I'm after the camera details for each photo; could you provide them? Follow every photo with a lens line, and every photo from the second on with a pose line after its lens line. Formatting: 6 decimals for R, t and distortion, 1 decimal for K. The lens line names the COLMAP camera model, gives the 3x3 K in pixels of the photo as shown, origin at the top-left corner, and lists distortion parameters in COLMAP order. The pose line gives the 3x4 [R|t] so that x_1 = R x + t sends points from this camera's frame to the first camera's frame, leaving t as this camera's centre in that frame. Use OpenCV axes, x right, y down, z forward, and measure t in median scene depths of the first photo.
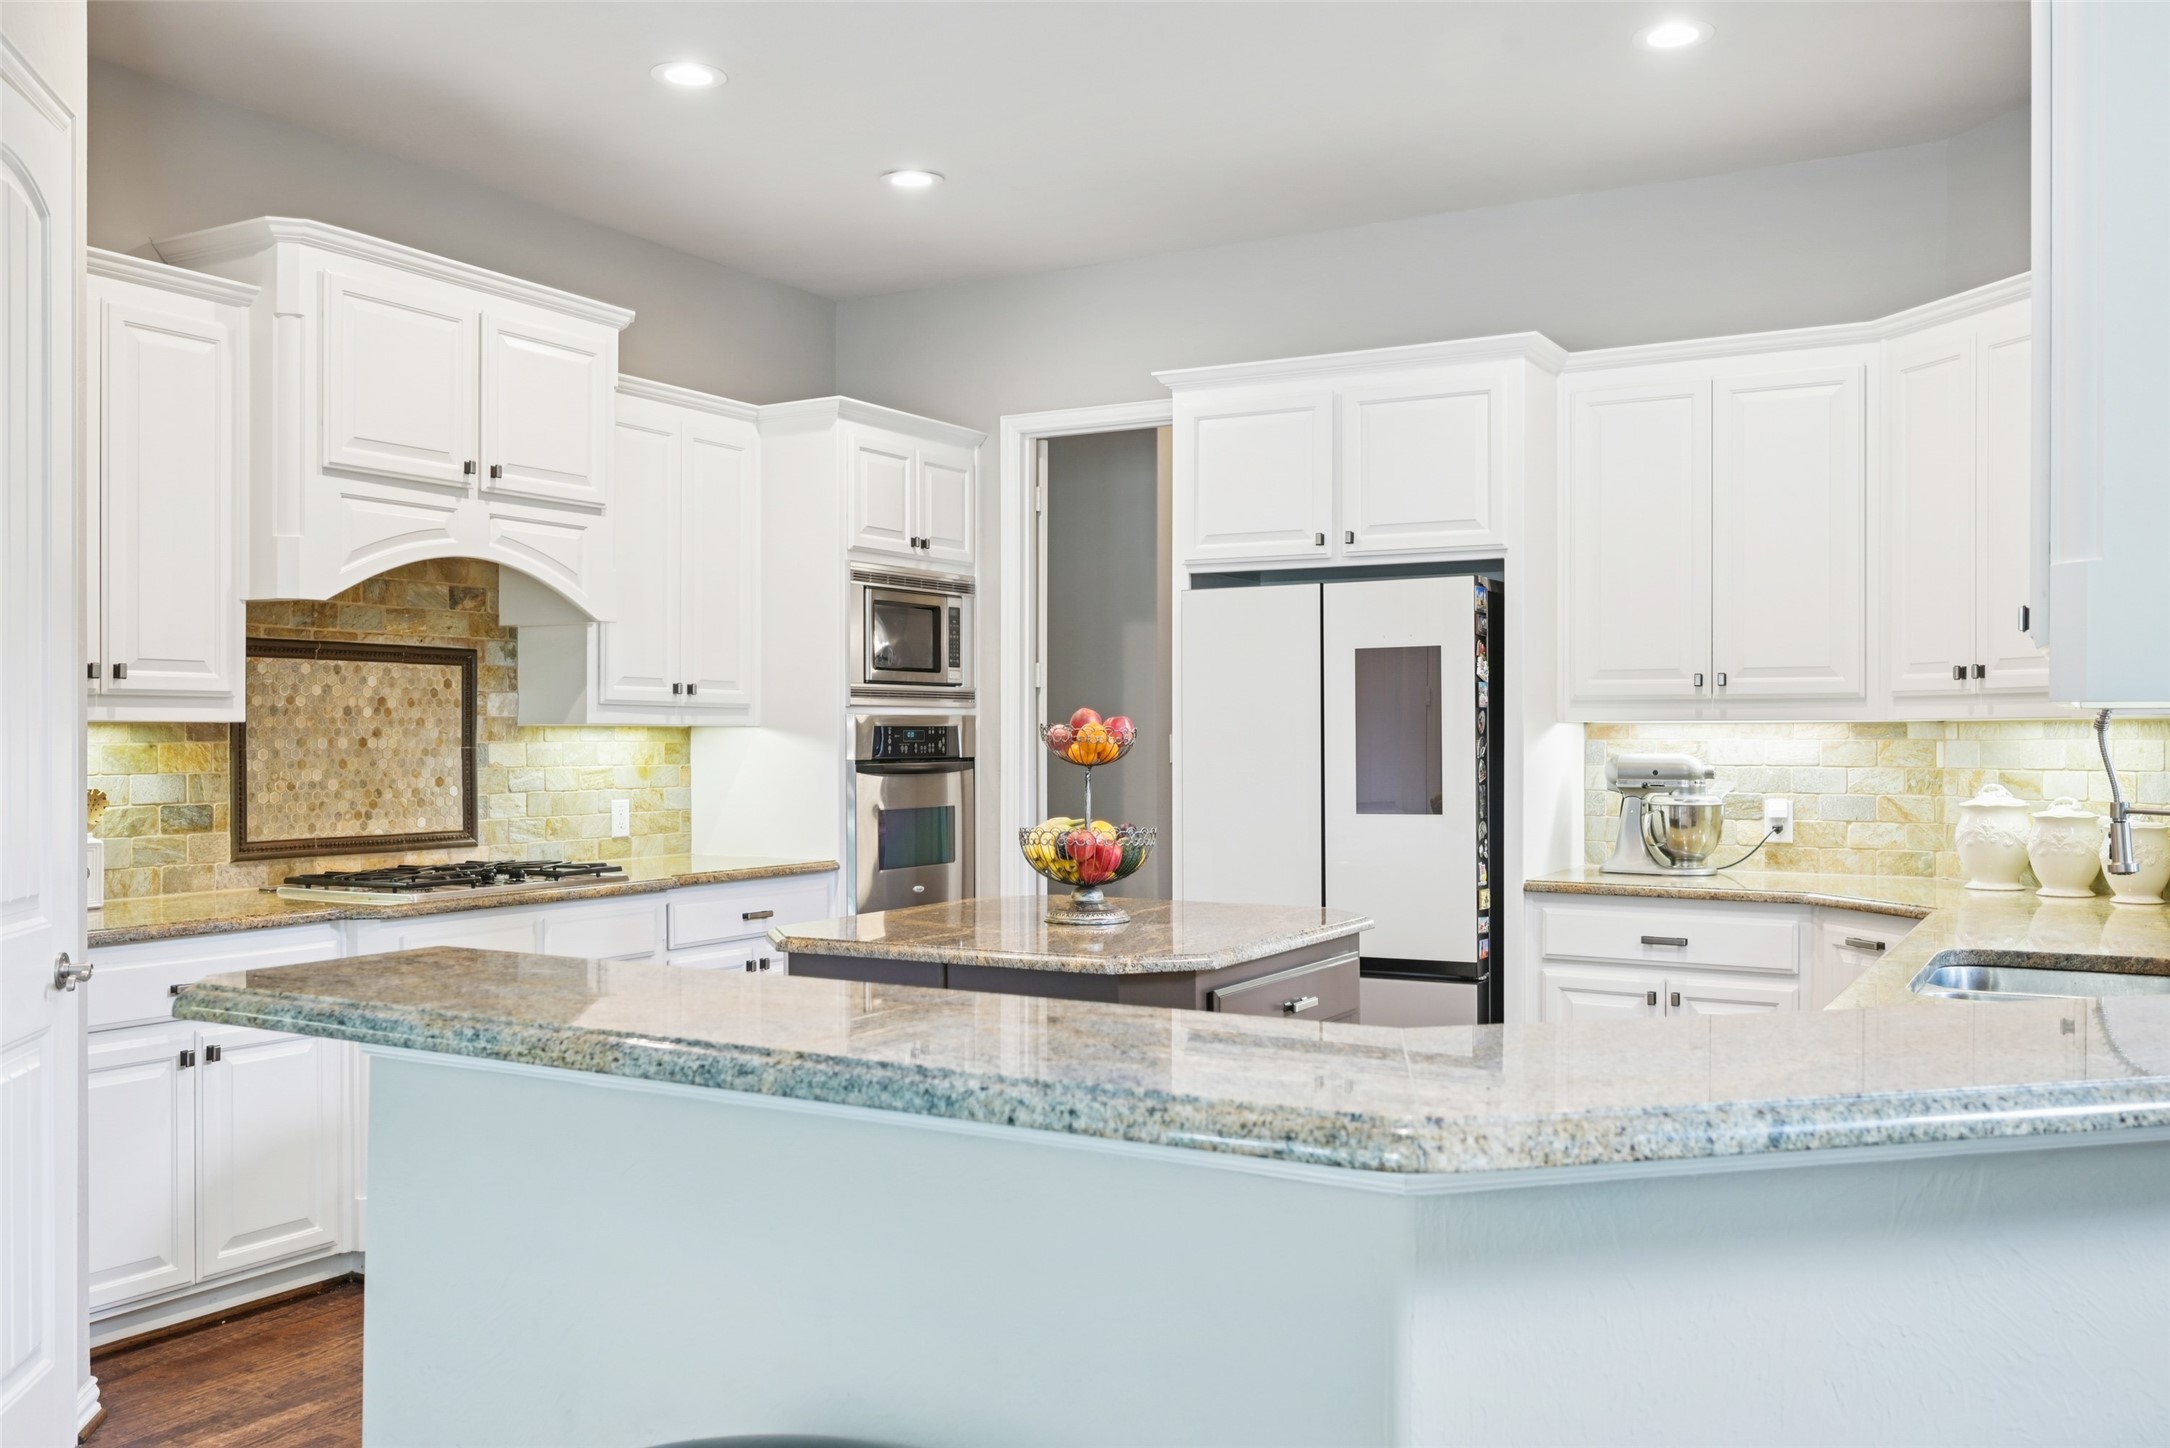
lens RADIAL K [[1829.1, 0, 1085.7], [0, 1829.1, 724.6], [0, 0, 1]] dist [-0.036428, -0.006587]
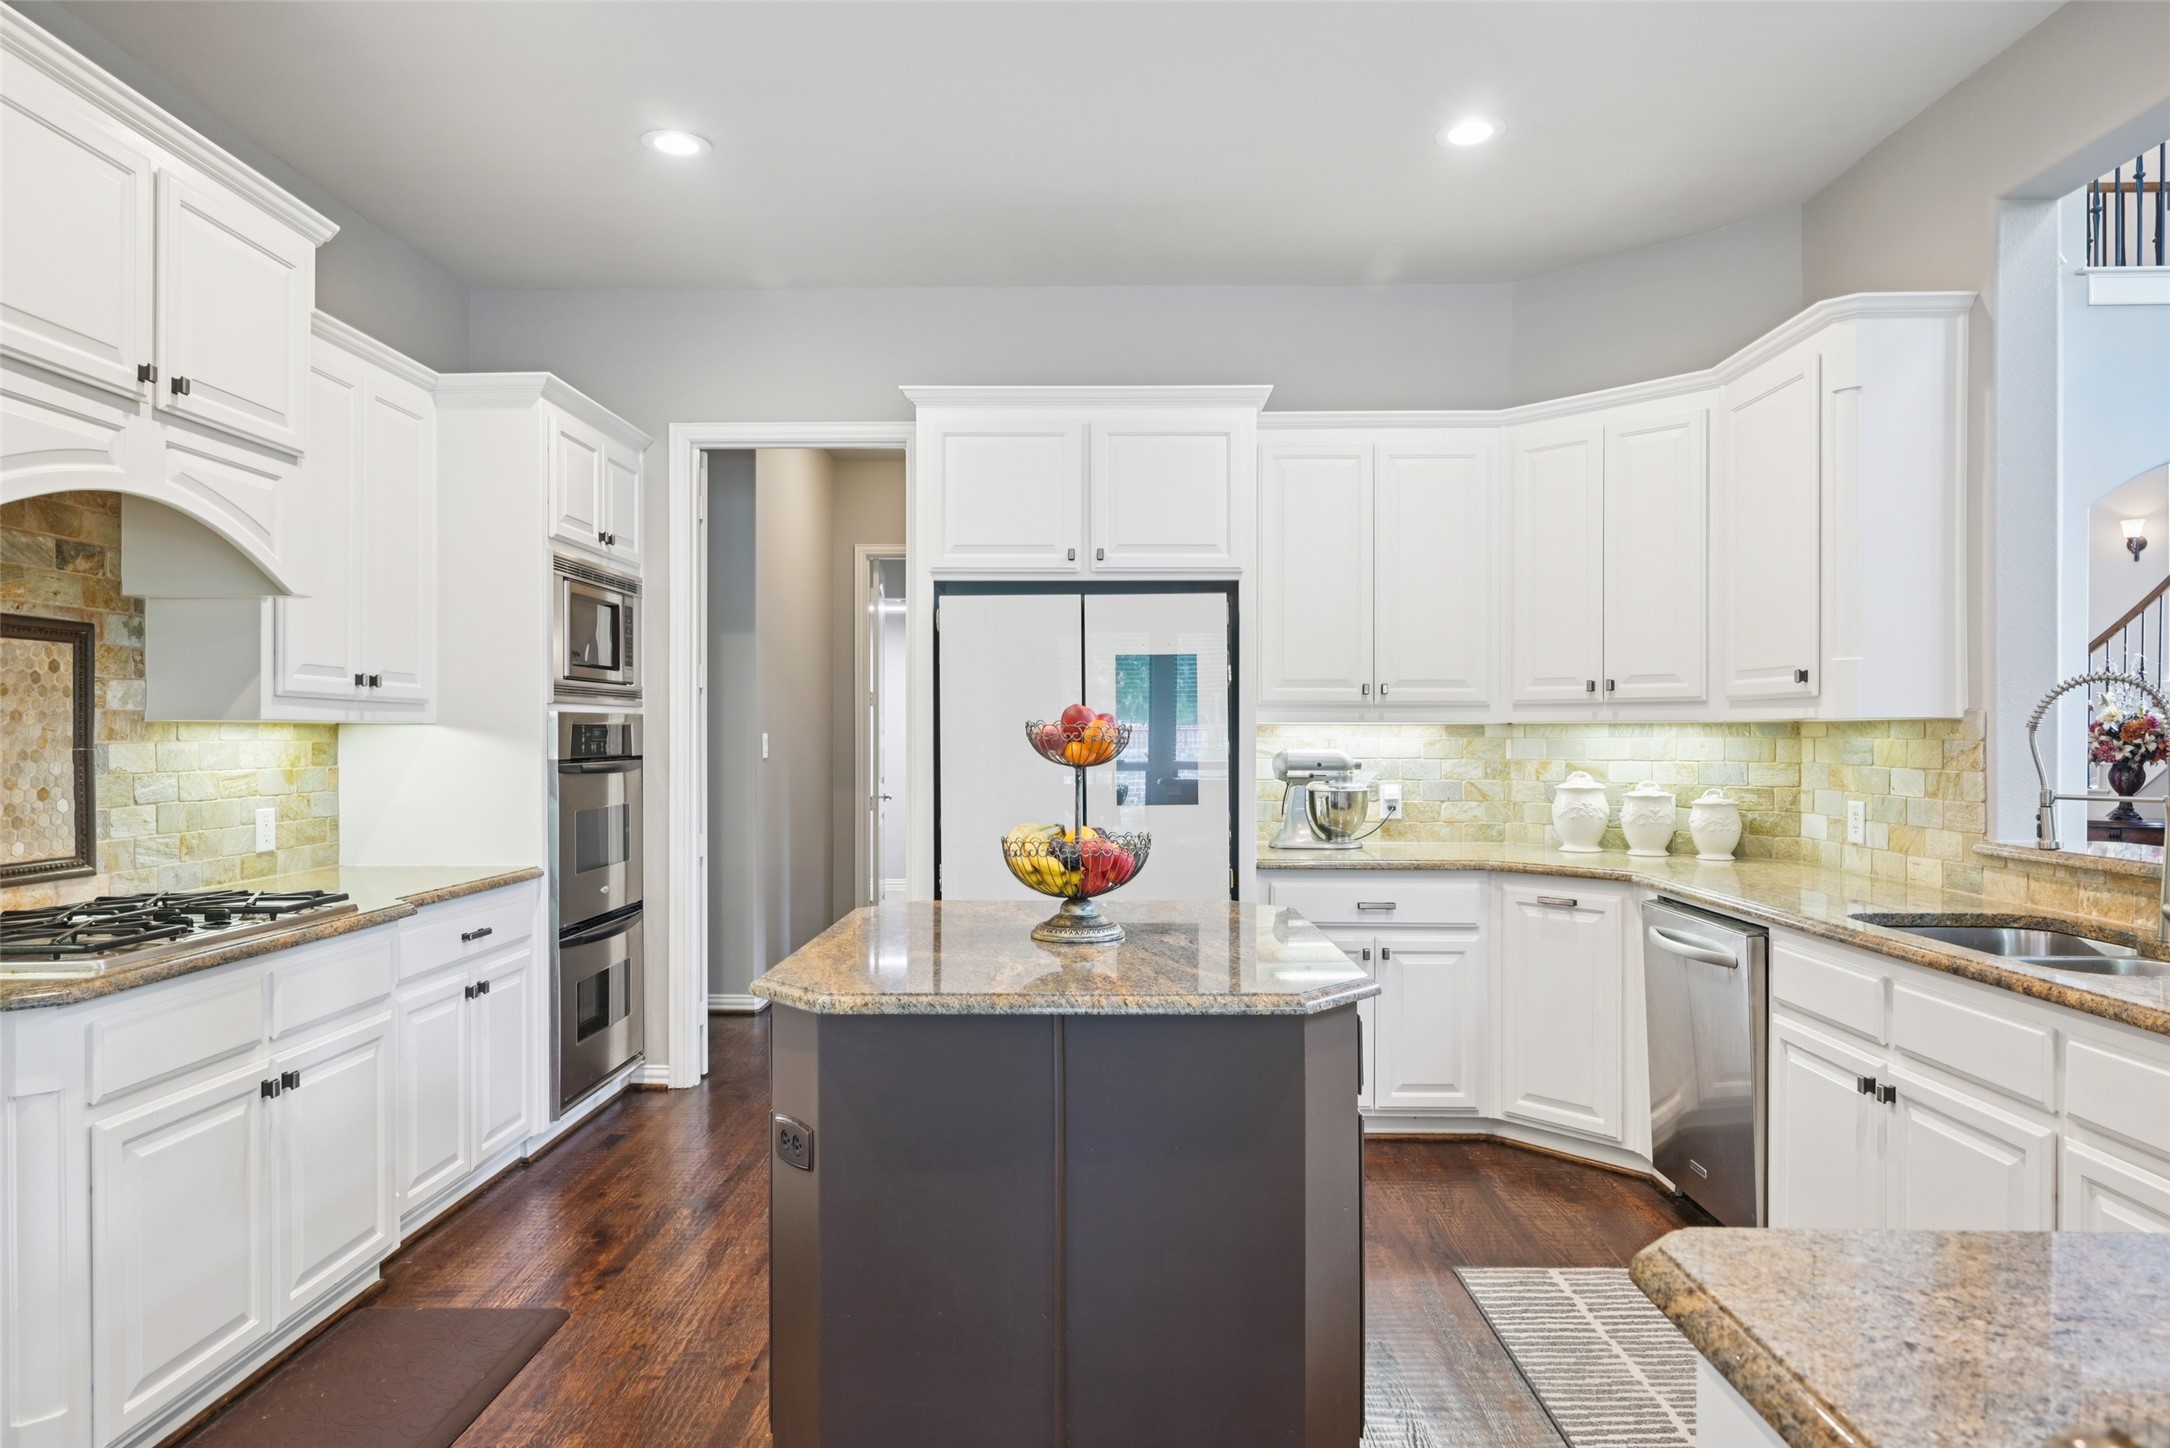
lens RADIAL K [[1256.8, 0, 1084.8], [0, 1256.8, 733.1], [0, 0, 1]] dist [-0.016969, 0.001954]
pose [[0.874455, 0.001052, 0.485105, -0.228495], [-0.003643, 0.999984, 0.004398, 0.001950], [-0.485092, -0.005613, 0.874445, 0.337248]]
